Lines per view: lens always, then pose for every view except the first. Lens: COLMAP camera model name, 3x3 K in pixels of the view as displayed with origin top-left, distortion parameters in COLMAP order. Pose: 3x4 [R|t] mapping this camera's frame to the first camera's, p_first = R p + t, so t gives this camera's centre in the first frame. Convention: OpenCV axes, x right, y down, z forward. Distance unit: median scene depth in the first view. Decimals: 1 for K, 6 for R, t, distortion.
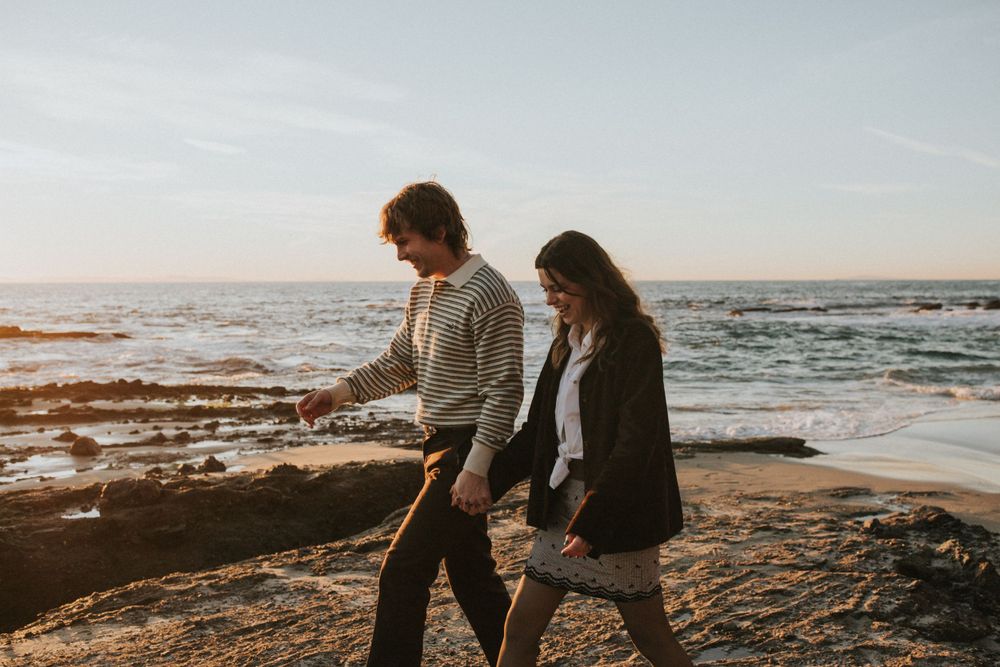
lens RADIAL K [[995.9, 0, 501.1], [0, 995.9, 311.2], [0, 0, 1]] dist [-0.003516, 0.010839]
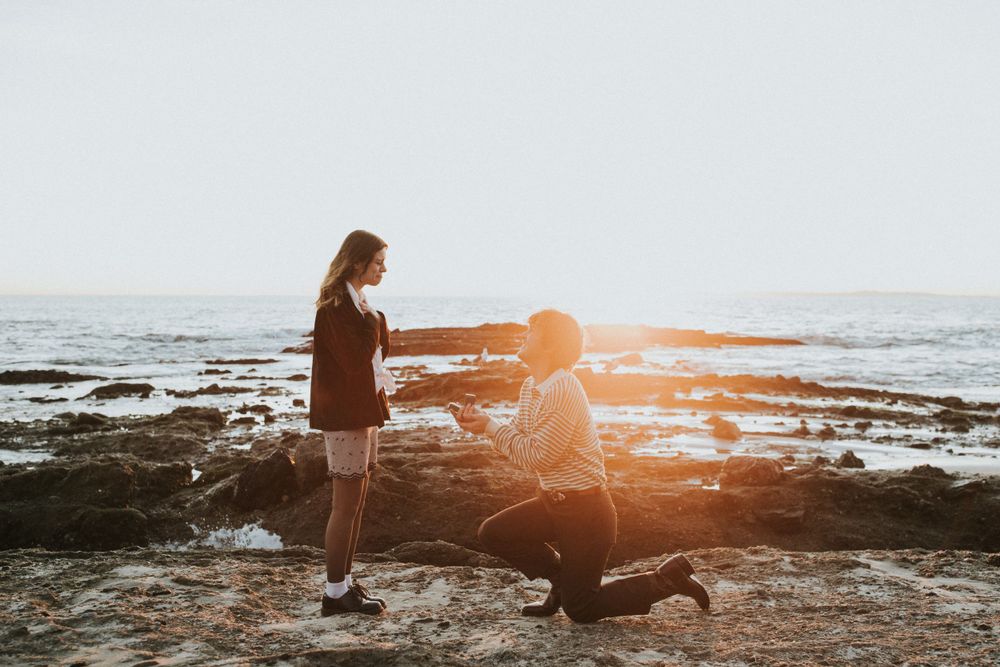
lens RADIAL K [[995.9, 0, 501.1], [0, 995.9, 311.2], [0, 0, 1]] dist [-0.003516, 0.010839]
pose [[0.765764, 0.011868, -0.643013, 0.052986], [-0.038021, 0.998916, -0.026842, 0.057298], [0.641997, 0.045002, 0.765385, 0.095058]]
